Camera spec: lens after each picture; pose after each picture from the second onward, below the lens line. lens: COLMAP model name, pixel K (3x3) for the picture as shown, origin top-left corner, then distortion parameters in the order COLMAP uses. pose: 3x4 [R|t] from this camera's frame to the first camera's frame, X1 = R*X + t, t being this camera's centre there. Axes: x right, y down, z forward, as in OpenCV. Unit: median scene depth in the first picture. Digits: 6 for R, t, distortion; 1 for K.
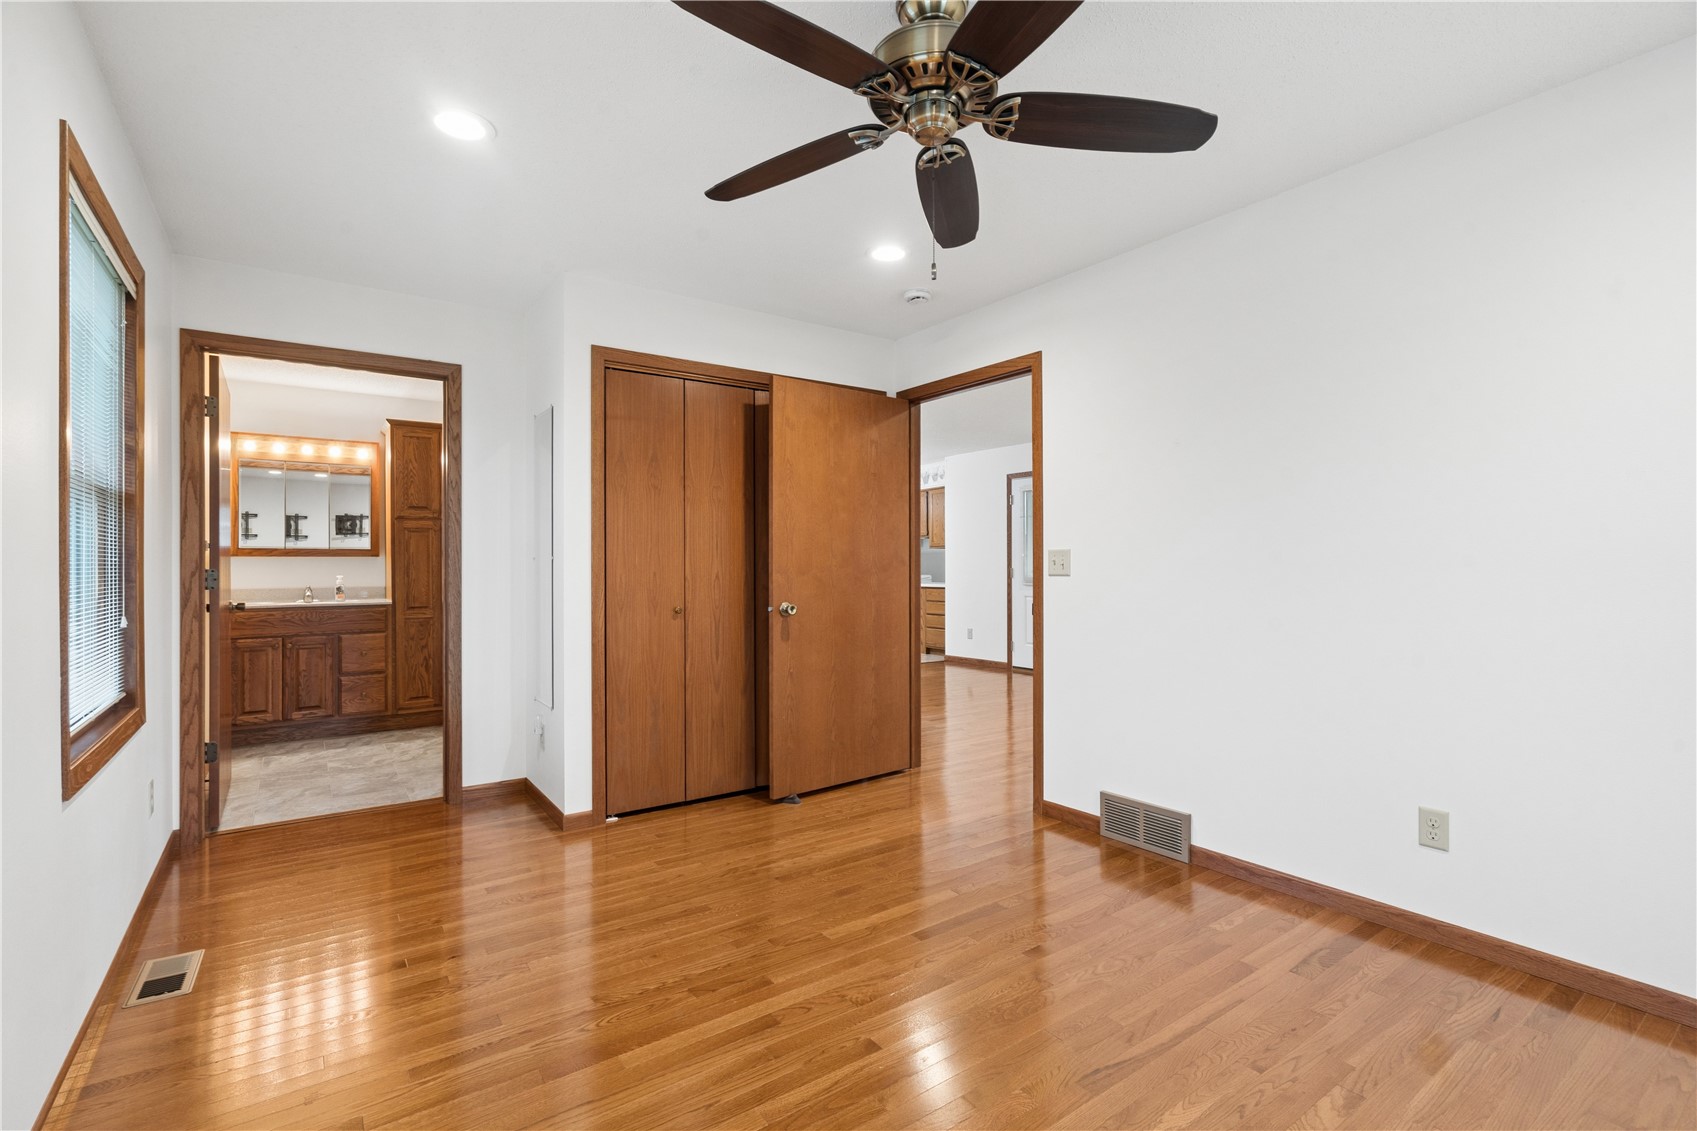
lens RADIAL K [[765.6, 0, 845.3], [0, 765.6, 558.5], [0, 0, 1]] dist [-0.004620, 0.001879]
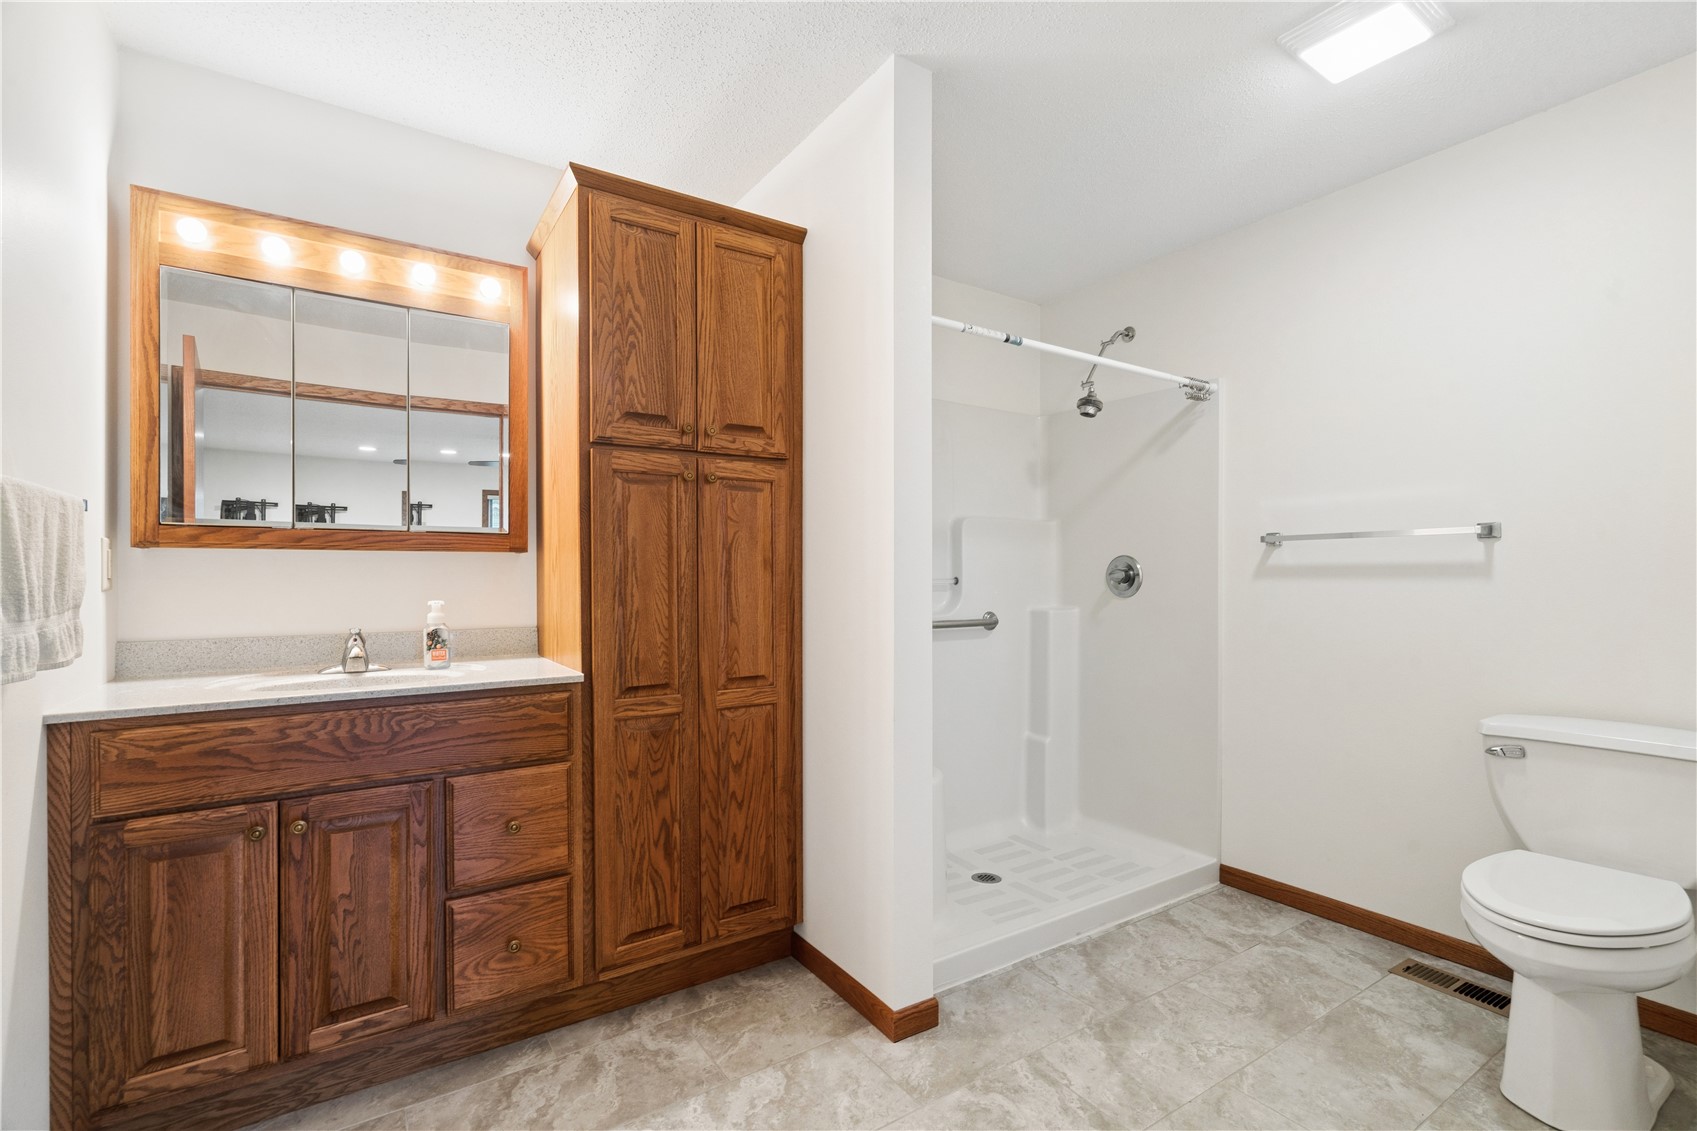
lens RADIAL K [[765.6, 0, 852.0], [0, 765.6, 572.5], [0, 0, 1]] dist [-0.004620, 0.001879]
pose [[0.999564, 0.001695, -0.029475, -0.467111], [-0.001483, 0.999973, 0.007191, 0.005771], [0.029486, -0.007144, 0.999540, 0.659490]]
